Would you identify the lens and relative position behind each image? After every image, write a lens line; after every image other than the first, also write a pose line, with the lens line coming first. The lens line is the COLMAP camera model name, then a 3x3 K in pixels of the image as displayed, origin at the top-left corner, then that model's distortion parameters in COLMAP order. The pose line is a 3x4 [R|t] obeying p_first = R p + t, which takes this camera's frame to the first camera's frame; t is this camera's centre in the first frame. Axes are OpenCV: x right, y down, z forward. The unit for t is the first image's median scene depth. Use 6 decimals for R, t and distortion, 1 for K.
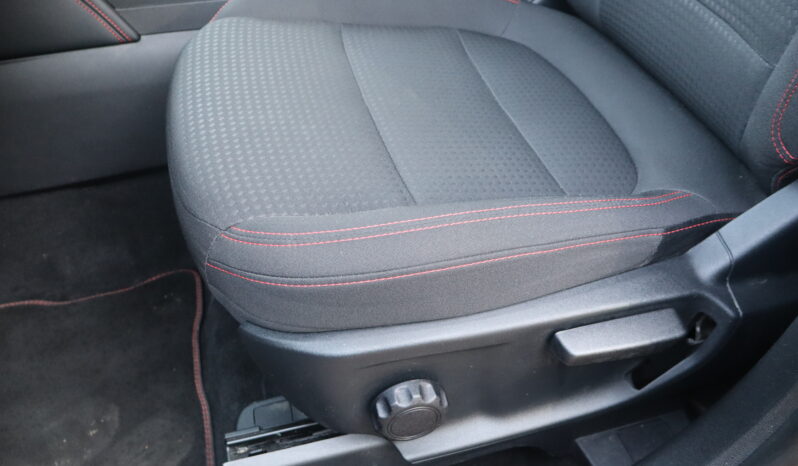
lens RADIAL K [[670.0, 0, 399.6], [0, 670.0, 233.6], [0, 0, 1]] dist [-0.018609, 0.039092]
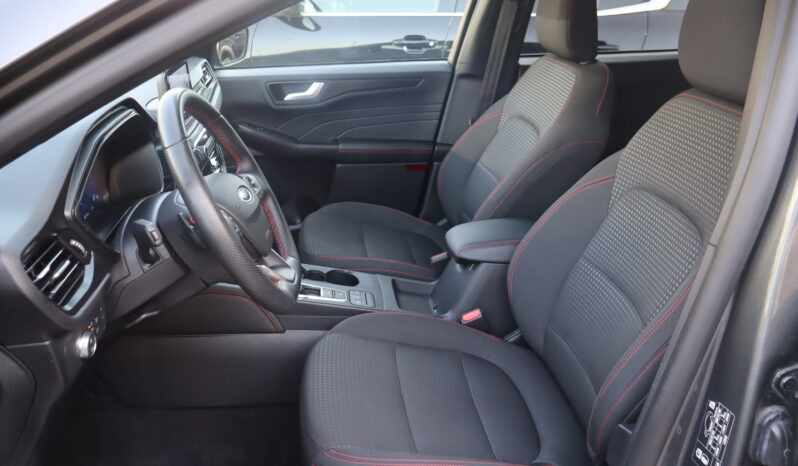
lens RADIAL K [[670.0, 0, 401.5], [0, 670.0, 233.3], [0, 0, 1]] dist [-0.018609, 0.039092]
pose [[0.987499, 0.126688, -0.093783, 0.062679], [-0.151151, 0.929847, -0.335467, 0.021422], [0.044704, 0.345449, 0.937372, -0.857032]]
